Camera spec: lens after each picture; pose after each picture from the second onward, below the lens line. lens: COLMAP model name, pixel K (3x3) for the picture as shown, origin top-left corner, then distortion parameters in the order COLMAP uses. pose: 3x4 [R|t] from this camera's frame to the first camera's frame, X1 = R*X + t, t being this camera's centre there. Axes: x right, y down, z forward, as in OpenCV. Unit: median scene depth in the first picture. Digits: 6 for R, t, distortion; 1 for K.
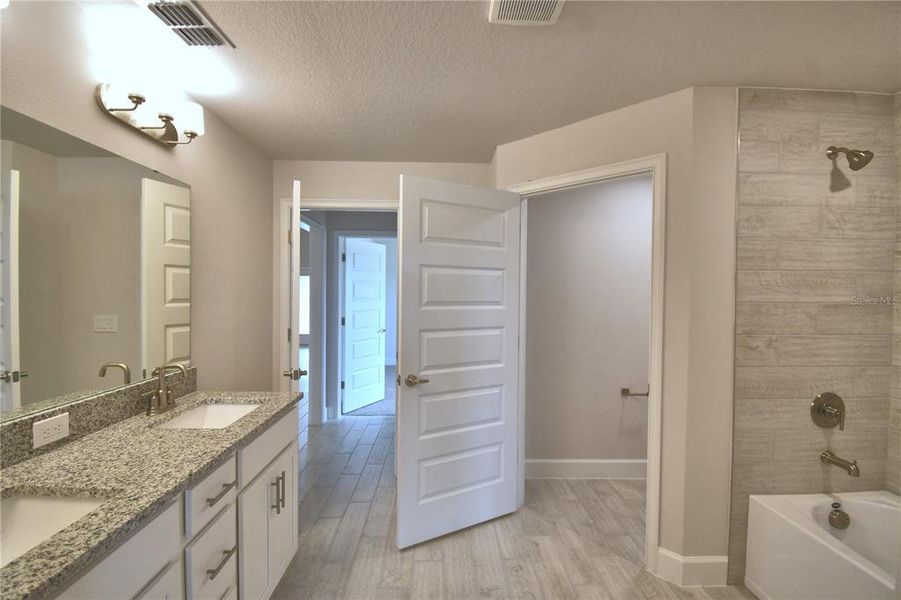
lens RADIAL K [[412.5, 0, 448.9], [0, 412.5, 298.7], [0, 0, 1]] dist [0.015697, -0.022223]
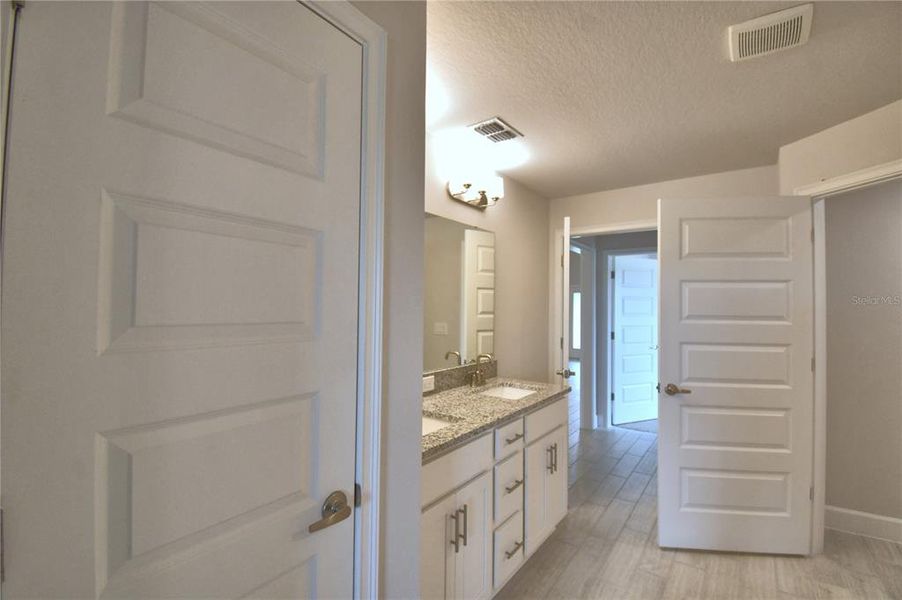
lens RADIAL K [[413.0, 0, 449.4], [0, 413.0, 298.7], [0, 0, 1]] dist [0.015697, -0.022223]
pose [[0.800142, -0.014027, -0.599646, 0.094507], [-0.010908, 0.999221, -0.037930, 0.011511], [0.599711, 0.036891, 0.799366, -0.203868]]
